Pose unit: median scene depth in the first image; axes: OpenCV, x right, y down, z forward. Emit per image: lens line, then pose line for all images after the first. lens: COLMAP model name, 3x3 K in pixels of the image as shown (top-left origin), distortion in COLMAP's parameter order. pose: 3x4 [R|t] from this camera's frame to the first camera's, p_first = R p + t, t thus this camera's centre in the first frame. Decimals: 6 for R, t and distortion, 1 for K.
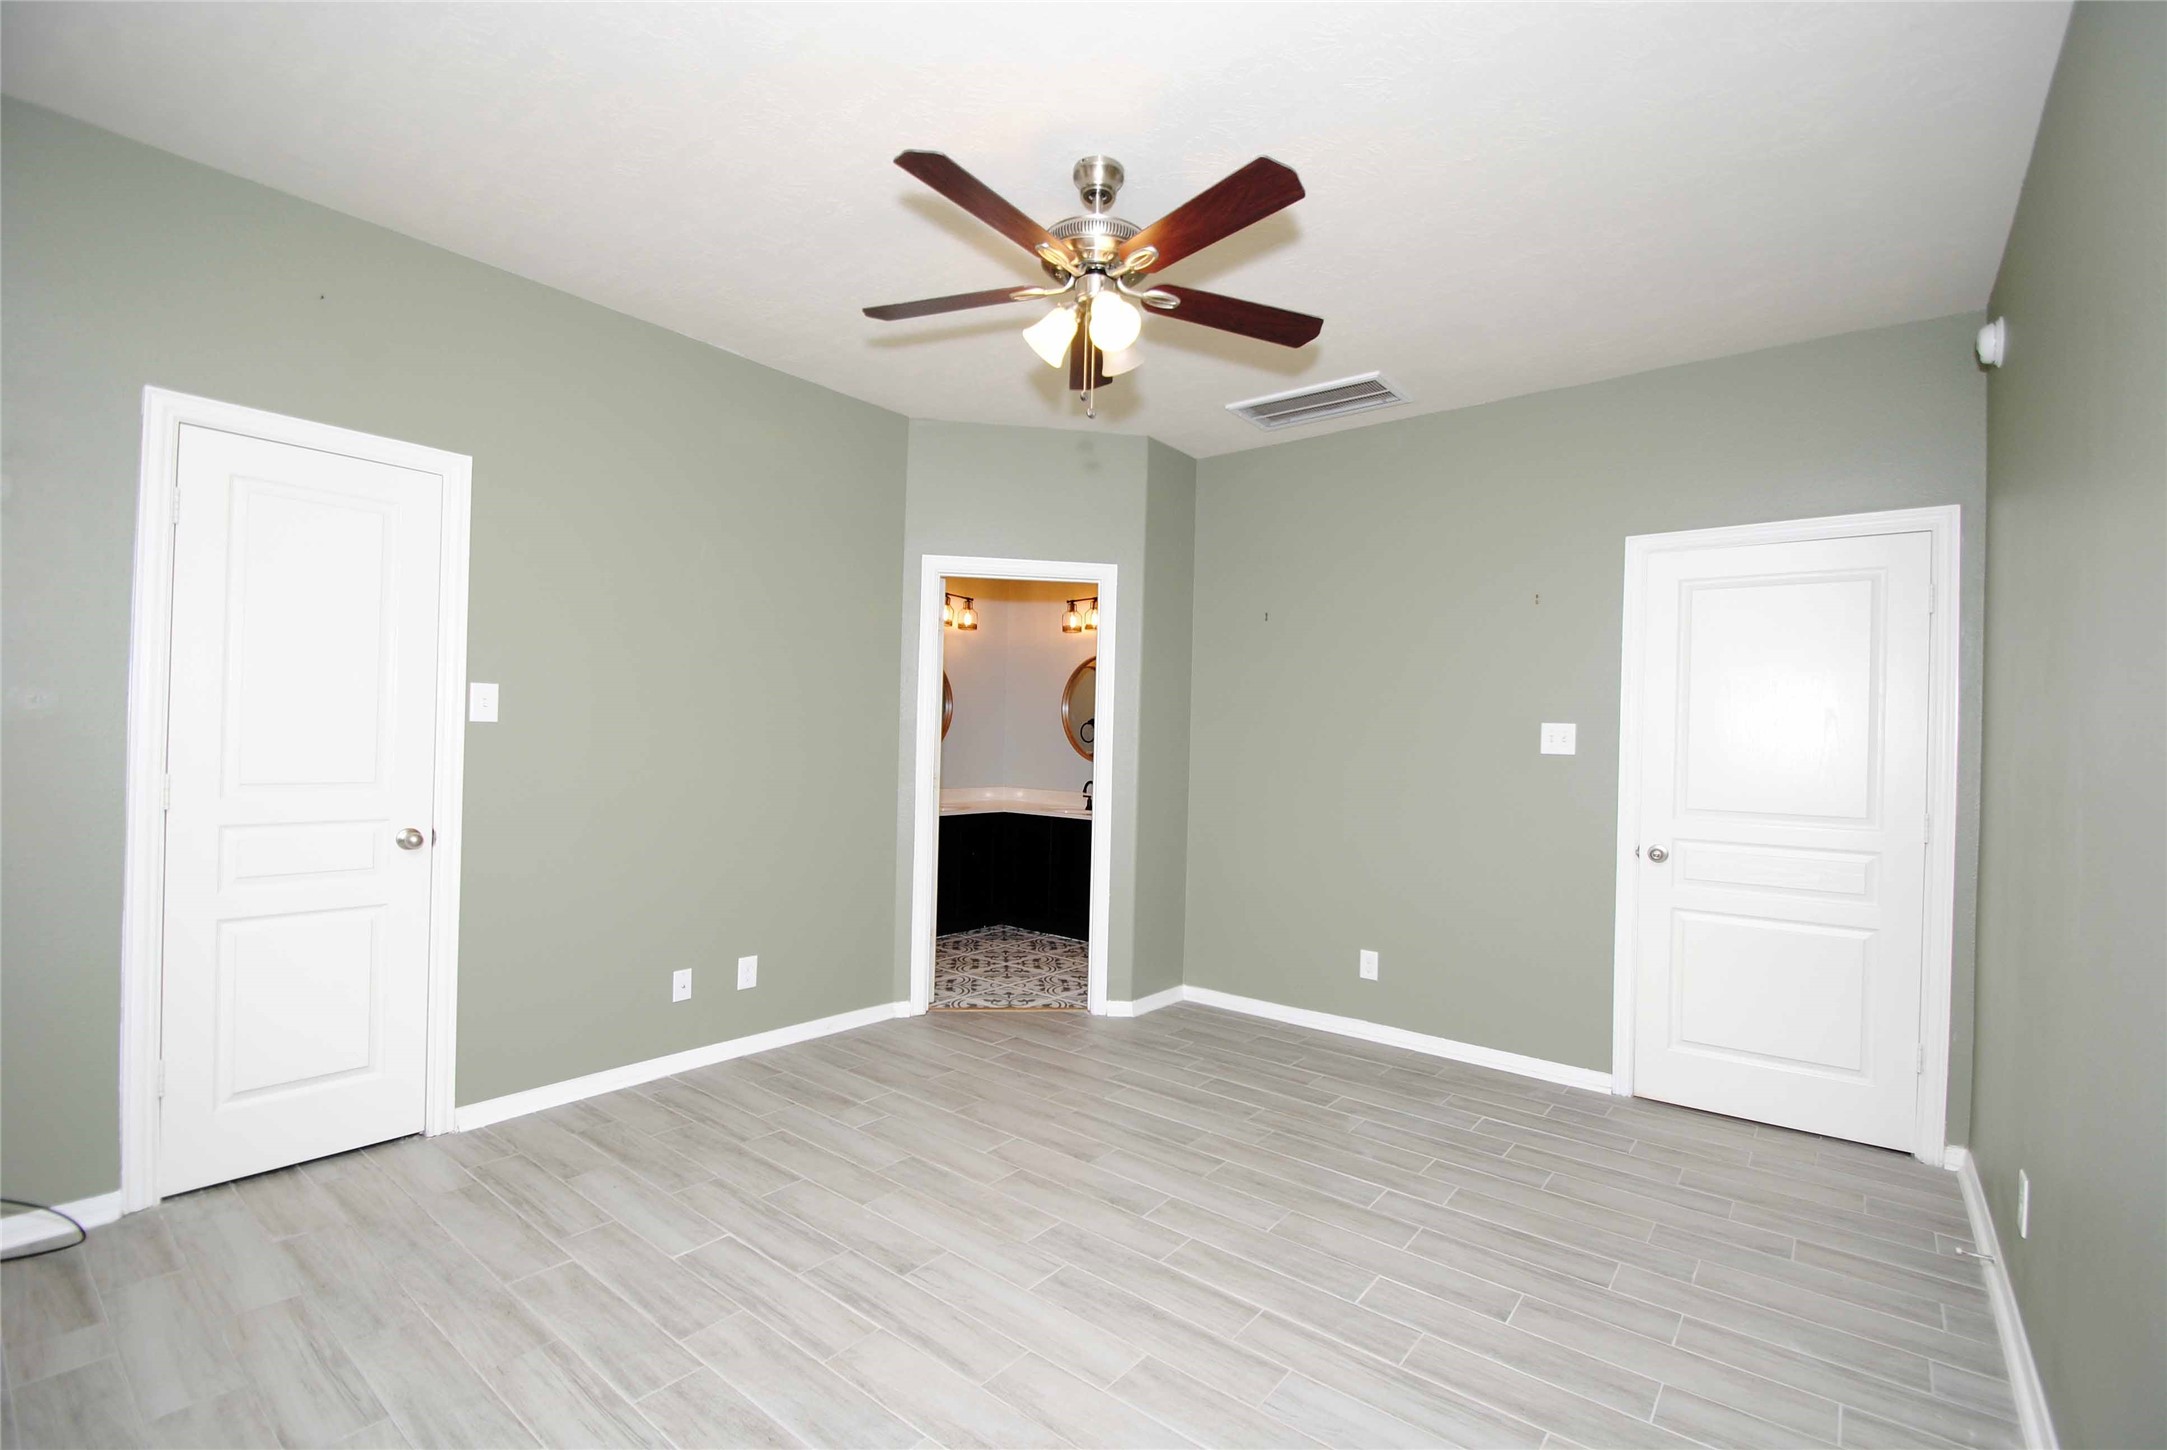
lens RADIAL K [[950.3, 0, 1097.0], [0, 950.3, 734.3], [0, 0, 1]] dist [0.003740, -0.009859]
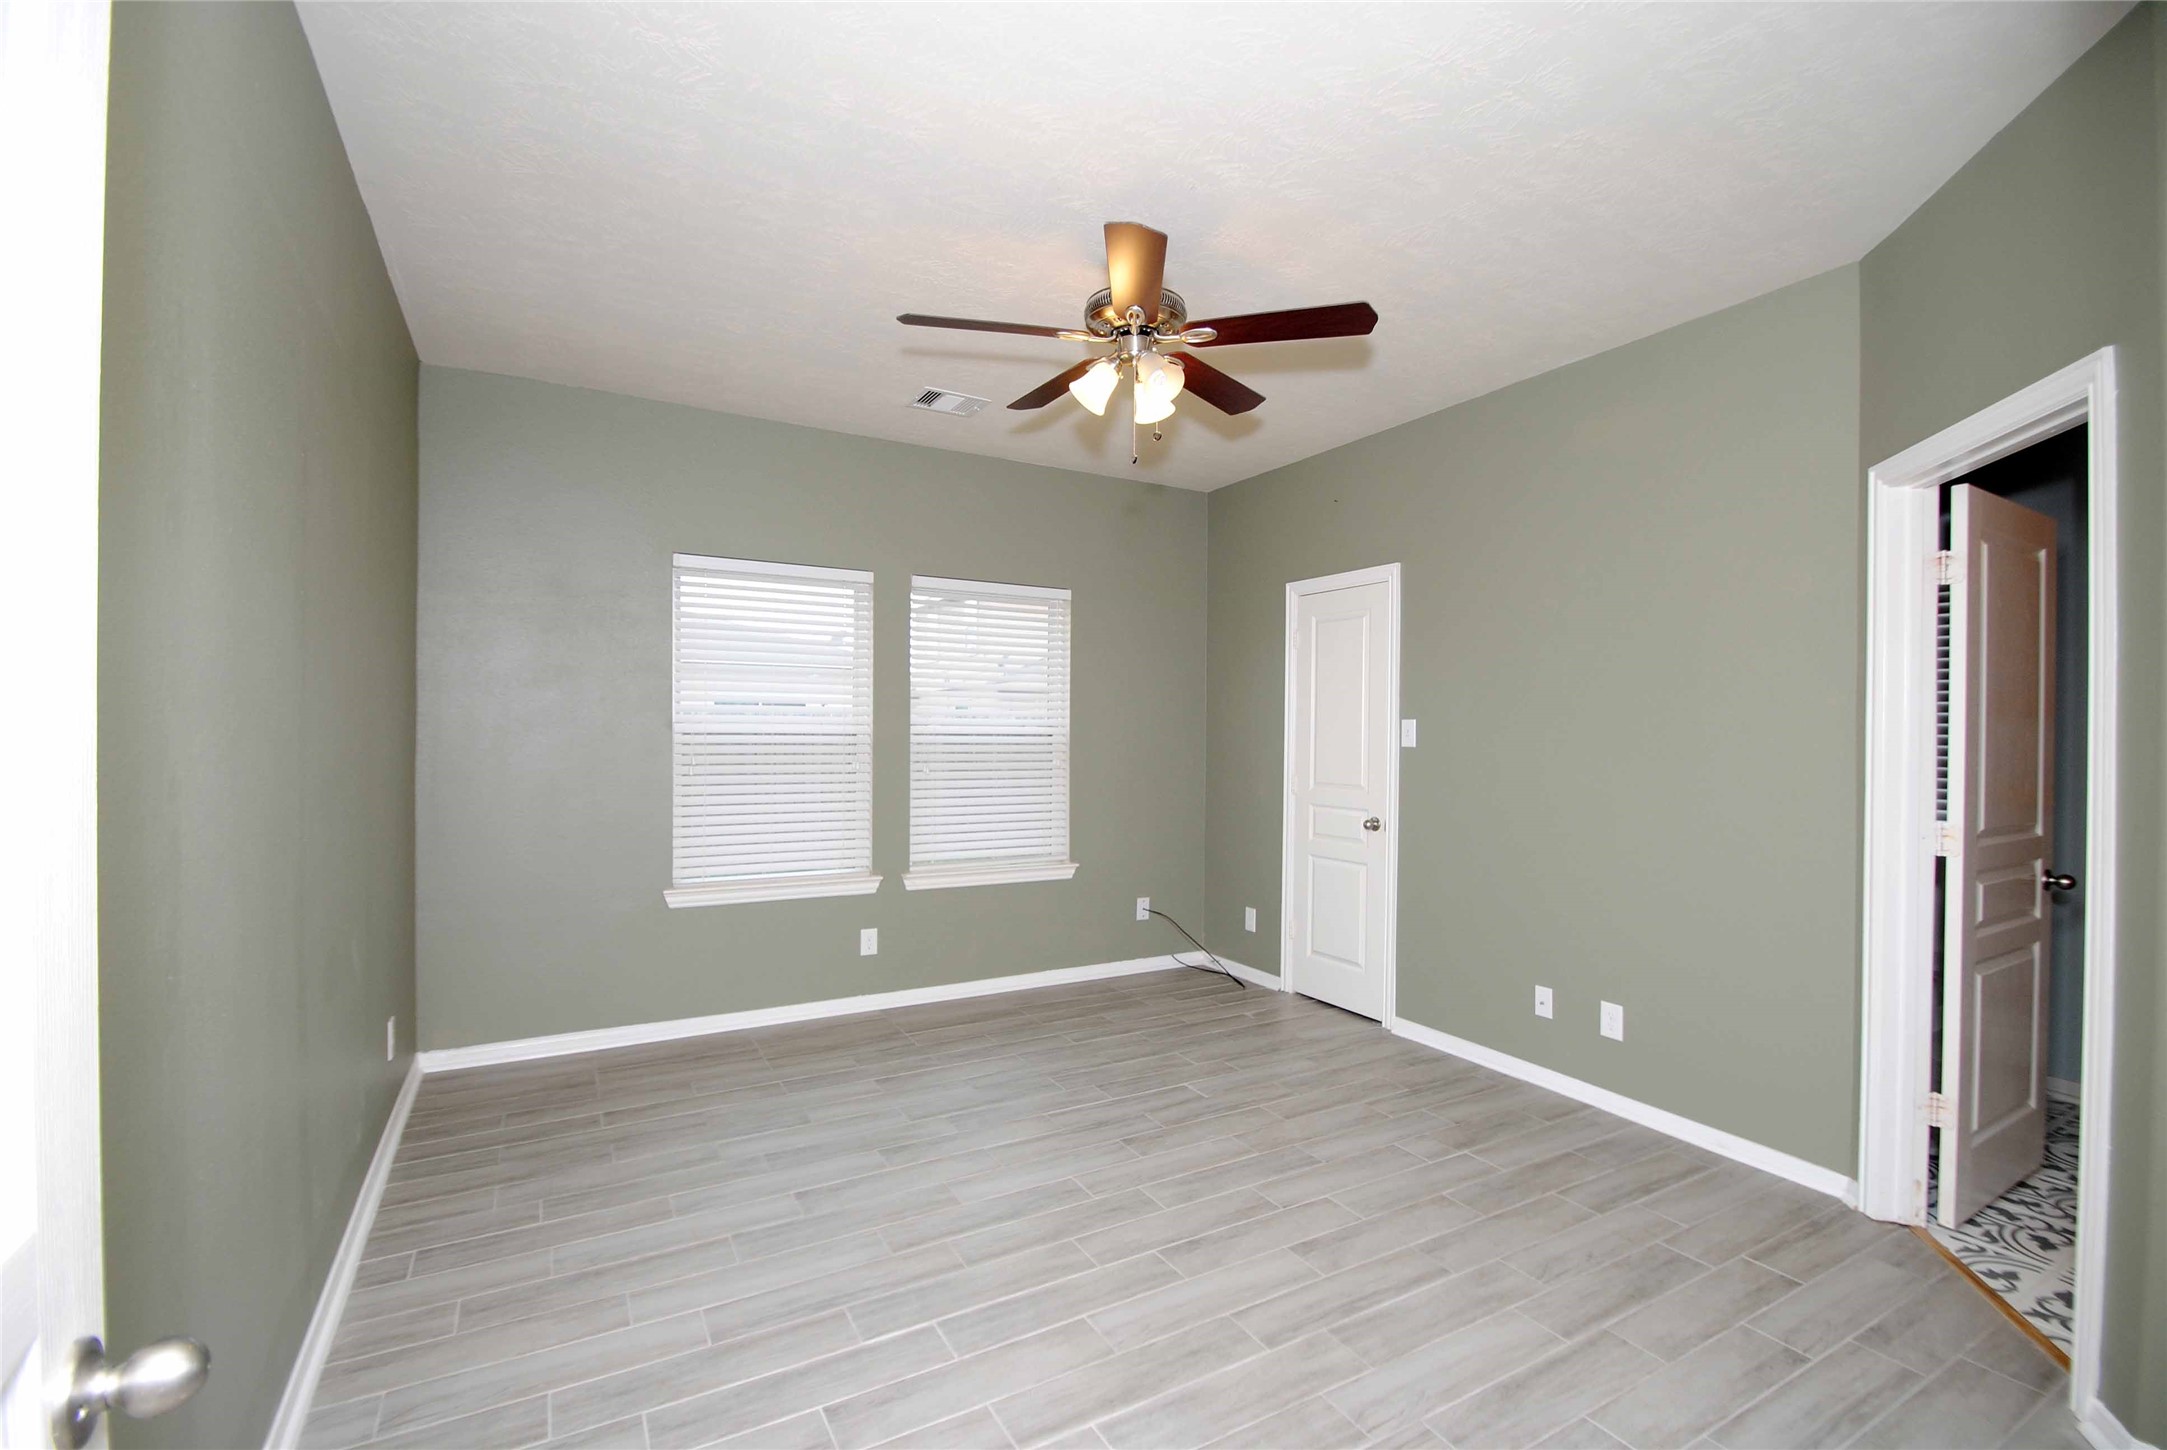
lens RADIAL K [[950.3, 0, 1095.8], [0, 950.3, 730.3], [0, 0, 1]] dist [0.003740, -0.009859]
pose [[-0.378313, -0.032120, -0.925120, 0.840325], [-0.012278, 0.999484, -0.029681, 0.009680], [0.925596, 0.000130, -0.378512, 1.127989]]
